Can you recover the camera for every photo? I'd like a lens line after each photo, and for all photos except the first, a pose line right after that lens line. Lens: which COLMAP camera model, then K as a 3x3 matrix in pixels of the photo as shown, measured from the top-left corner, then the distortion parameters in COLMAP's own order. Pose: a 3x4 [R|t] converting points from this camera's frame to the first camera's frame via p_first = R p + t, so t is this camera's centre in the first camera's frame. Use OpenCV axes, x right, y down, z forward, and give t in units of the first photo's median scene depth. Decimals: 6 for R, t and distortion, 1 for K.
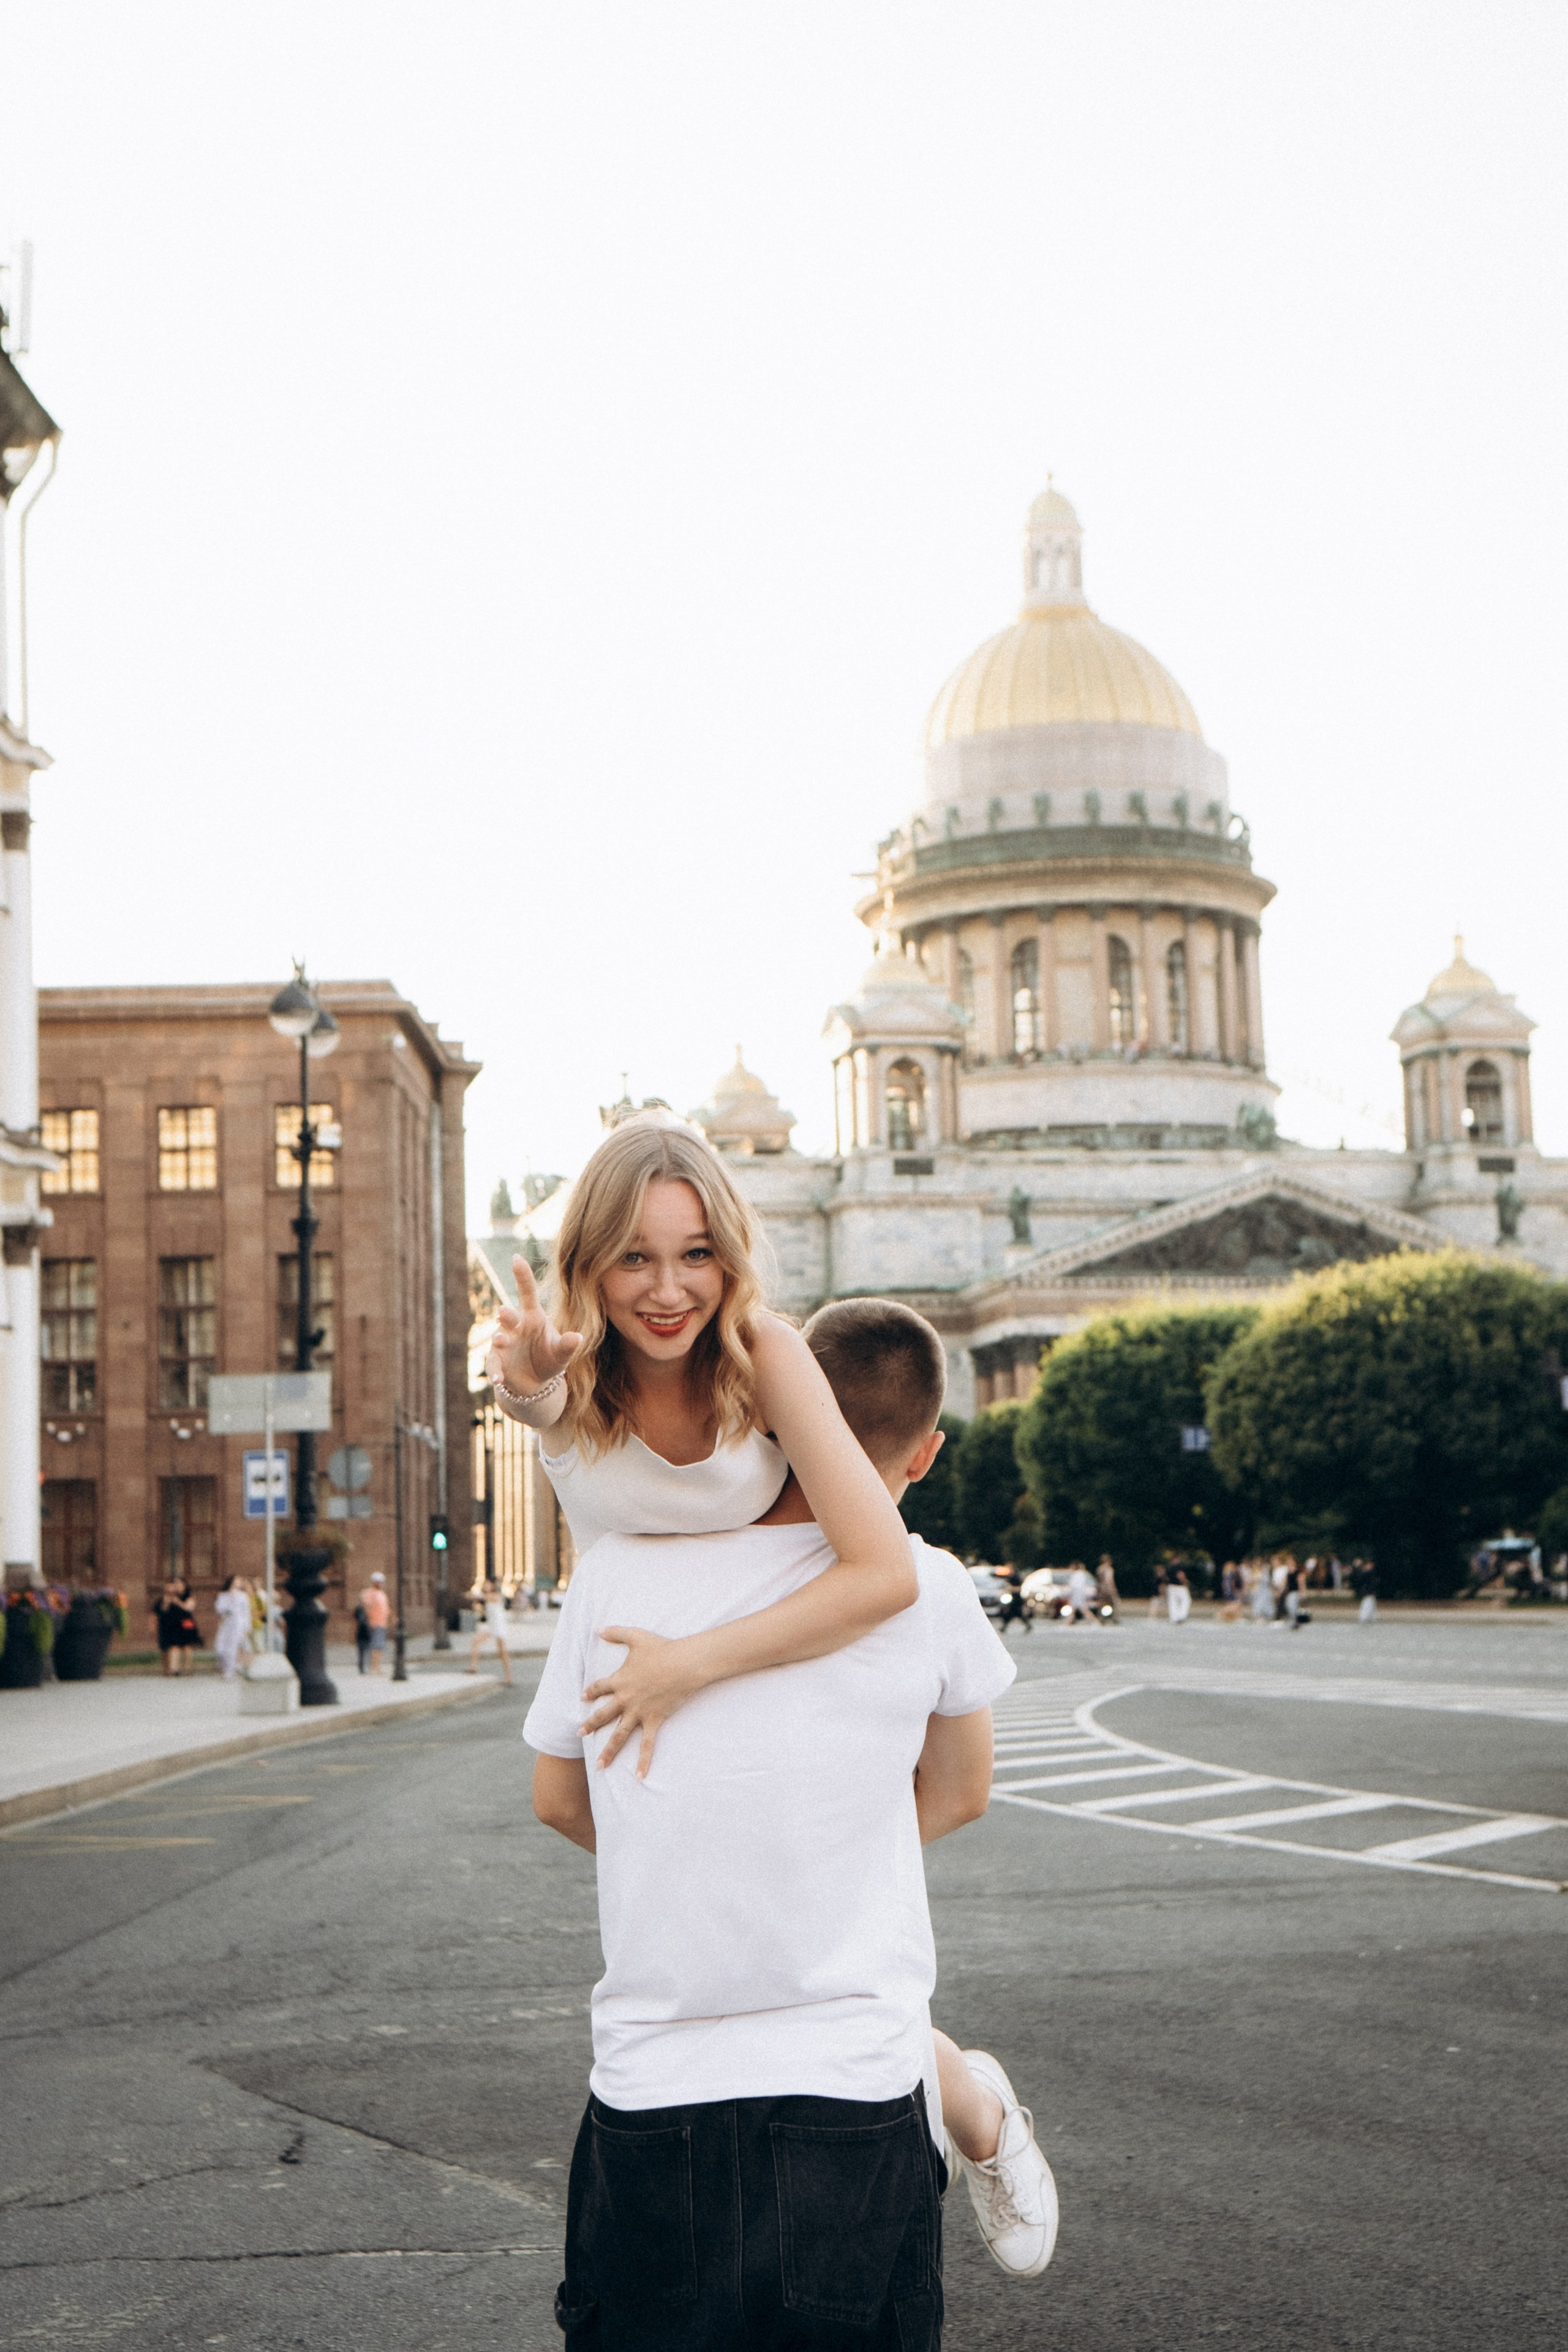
lens RADIAL K [[3941.2, 0, 790.8], [0, 3941.2, 1019.6], [0, 0, 1]] dist [0.296318, 0.114327]
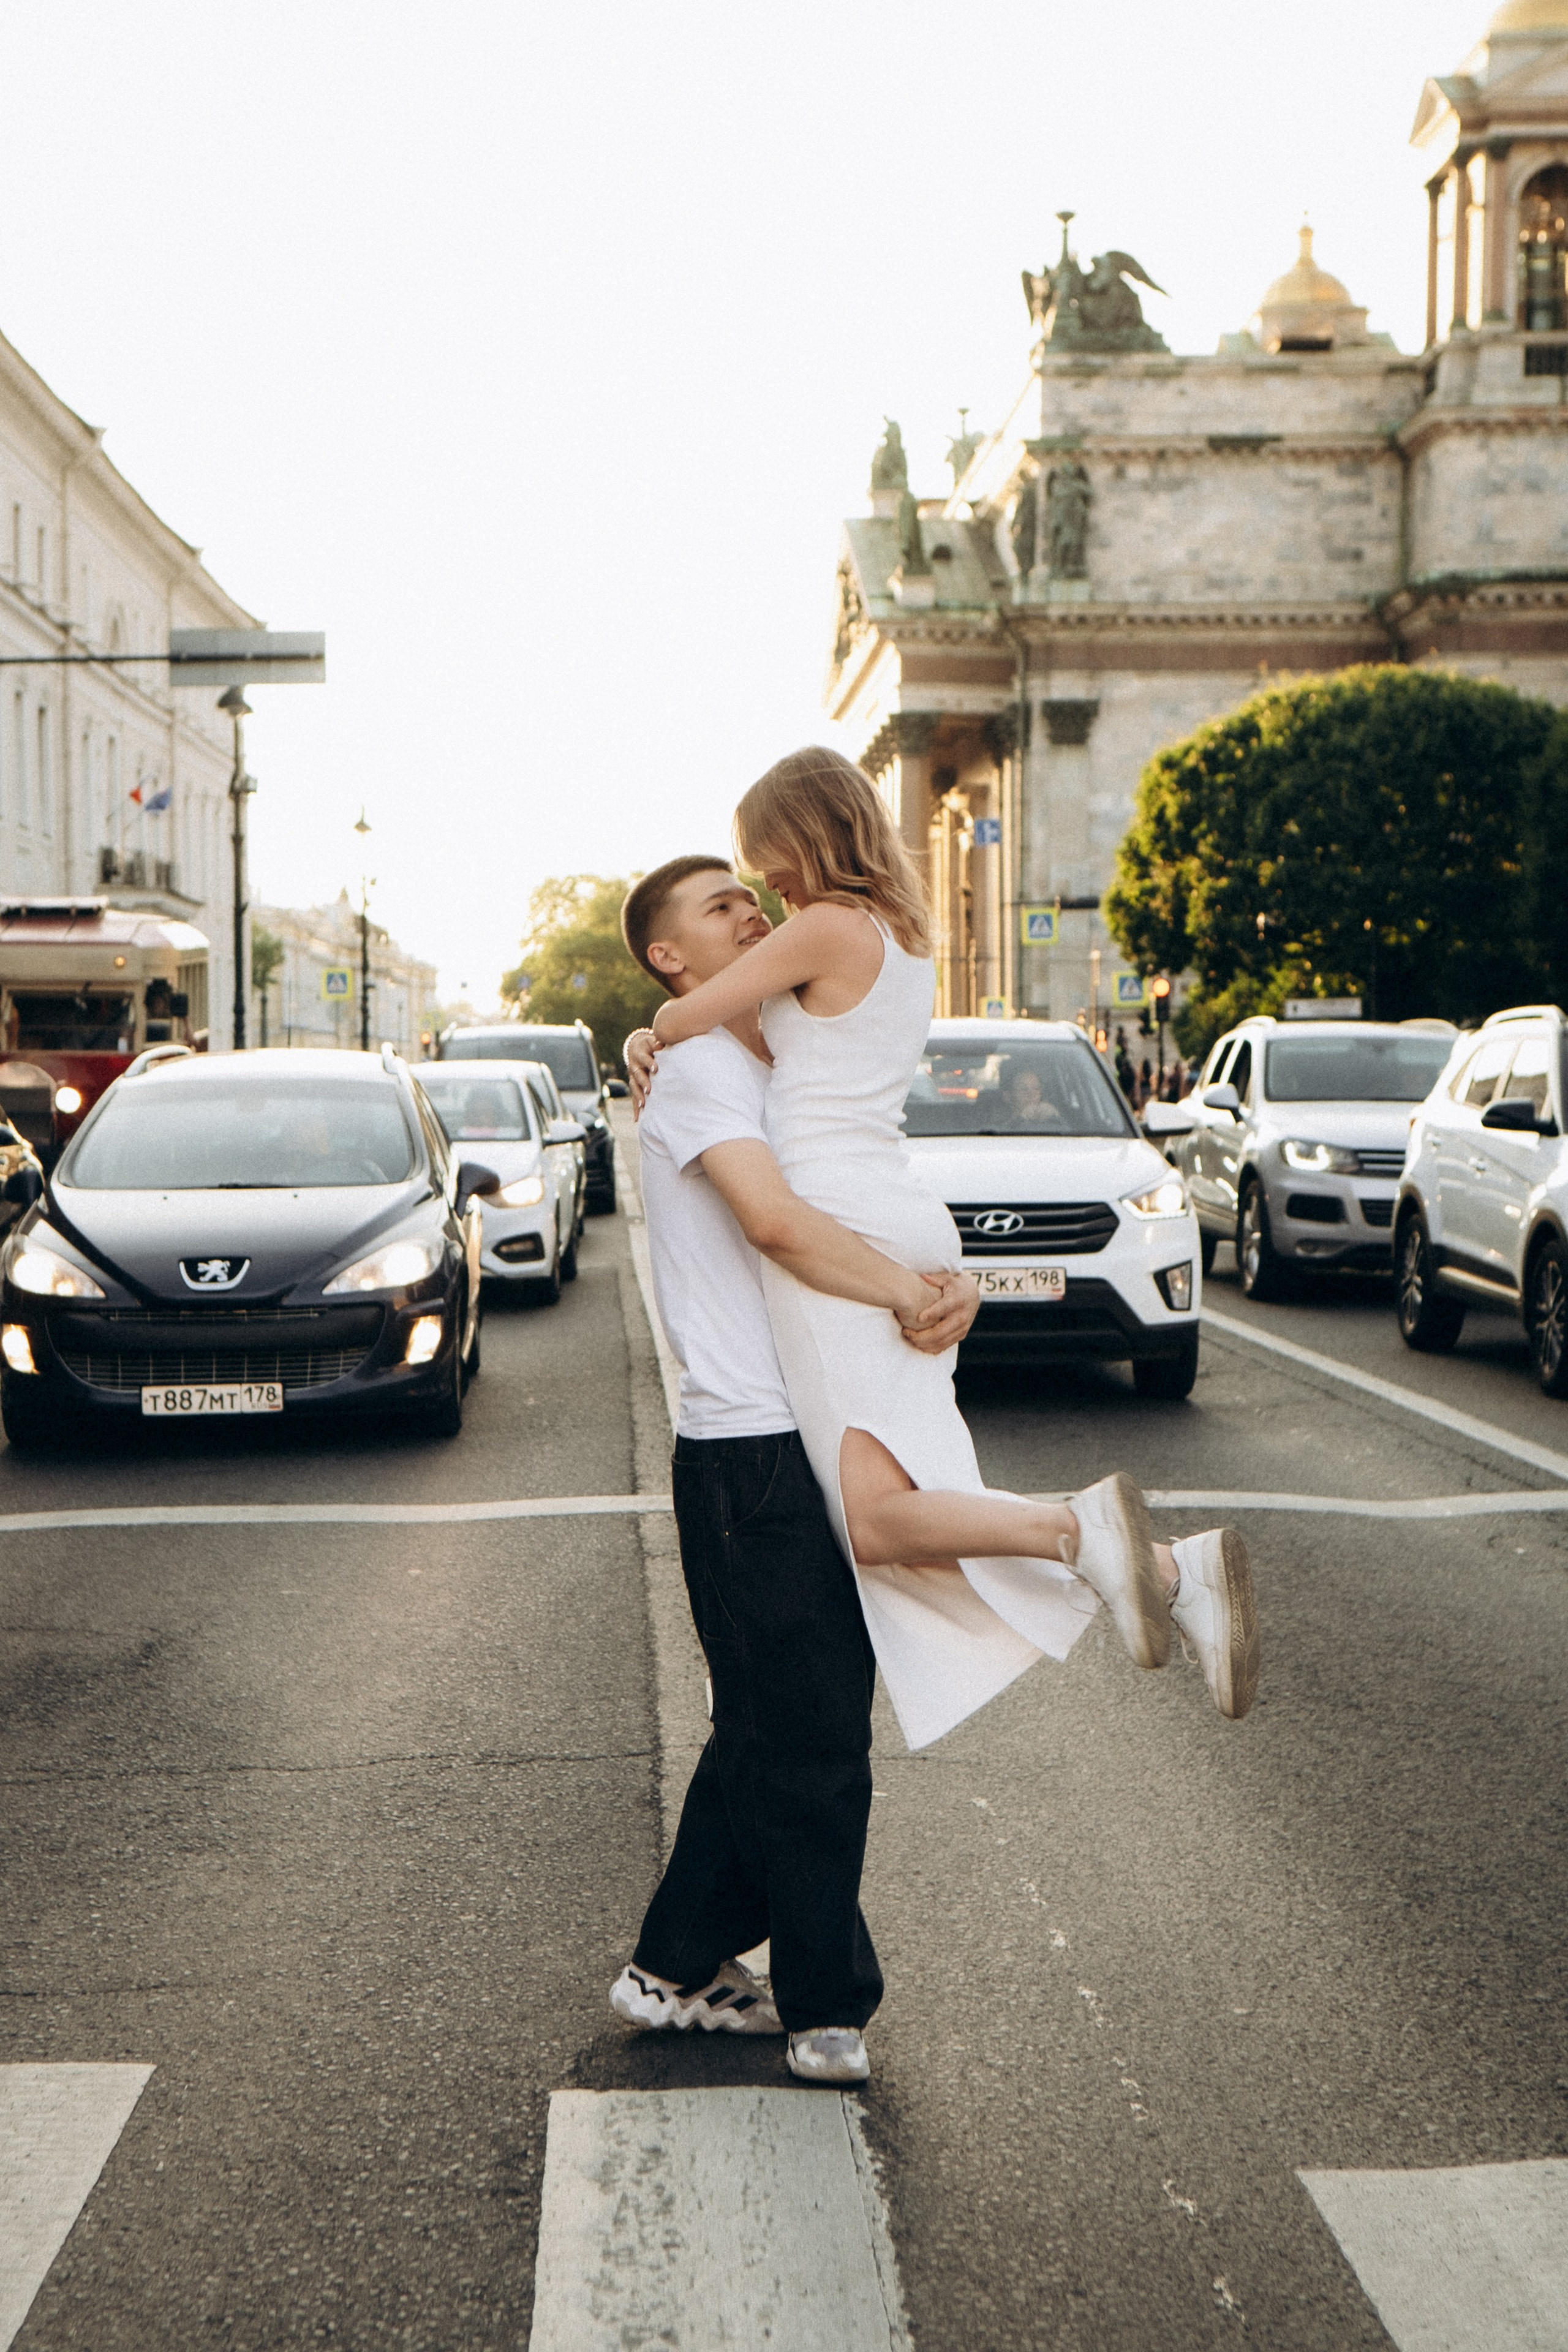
lens RADIAL K [[3364.9, 0, 784.0], [0, 3364.9, 1176.0], [0, 0, 1]] dist [0.043454, 0.400324]
pose [[0.973428, 0.032788, -0.226635, 0.036716], [0.007553, 0.984560, 0.174884, 0.066540], [0.228870, -0.171948, 0.958151, 0.479891]]
